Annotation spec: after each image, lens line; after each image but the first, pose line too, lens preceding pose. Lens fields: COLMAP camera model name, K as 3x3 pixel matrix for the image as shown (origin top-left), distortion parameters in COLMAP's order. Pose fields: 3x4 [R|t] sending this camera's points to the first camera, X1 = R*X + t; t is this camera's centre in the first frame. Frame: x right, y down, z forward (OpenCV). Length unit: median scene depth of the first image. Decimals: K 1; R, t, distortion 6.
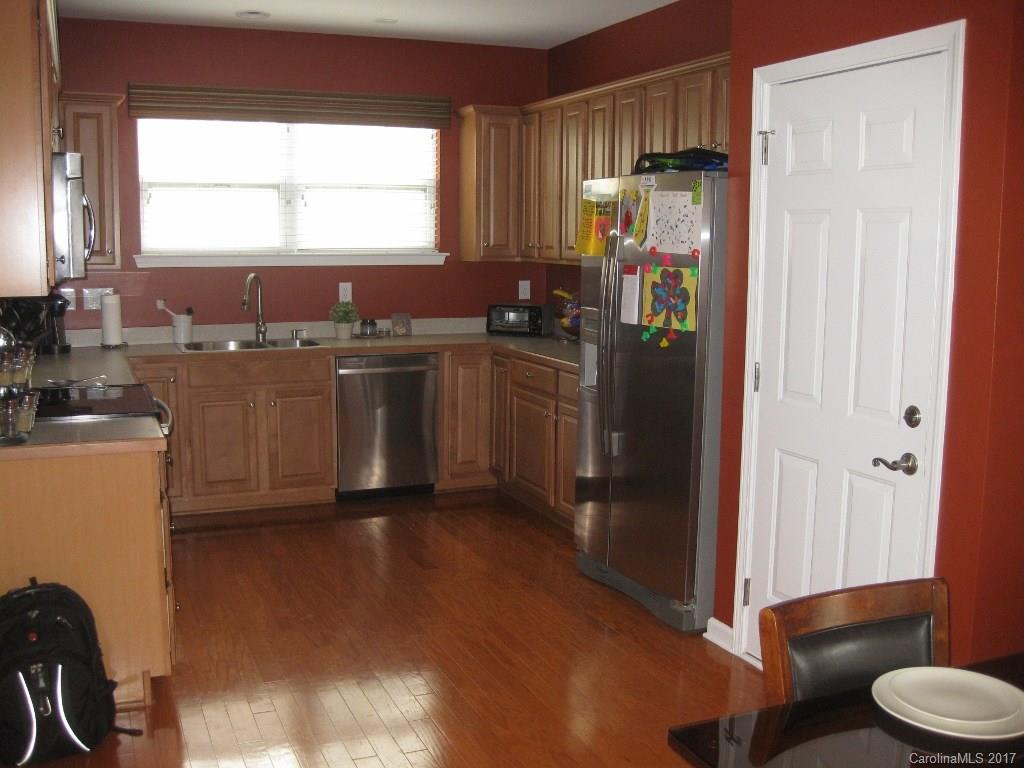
lens RADIAL K [[1060.1, 0, 510.1], [0, 1060.1, 388.8], [0, 0, 1]] dist [-0.181903, 0.174097]
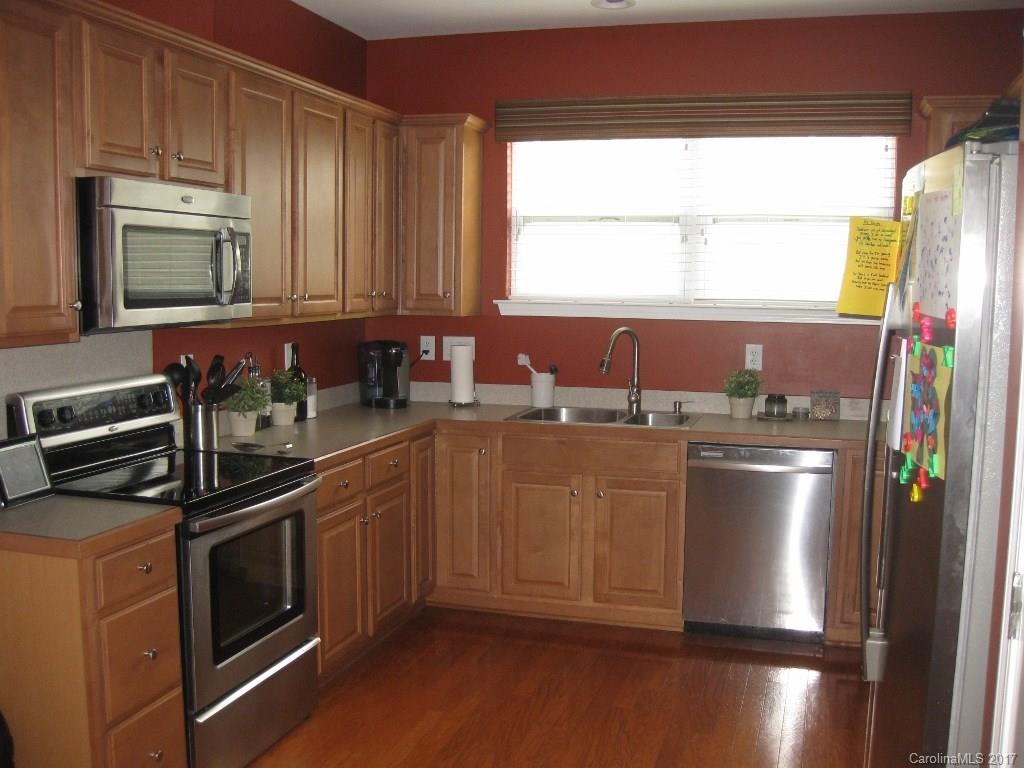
lens RADIAL K [[1060.1, 0, 510.1], [0, 1060.1, 388.8], [0, 0, 1]] dist [-0.181903, 0.174097]
pose [[0.770493, 0.066898, -0.633929, 0.198797], [-0.096937, 0.995208, -0.012797, -0.043983], [0.630035, 0.071311, 0.773286, 0.319086]]
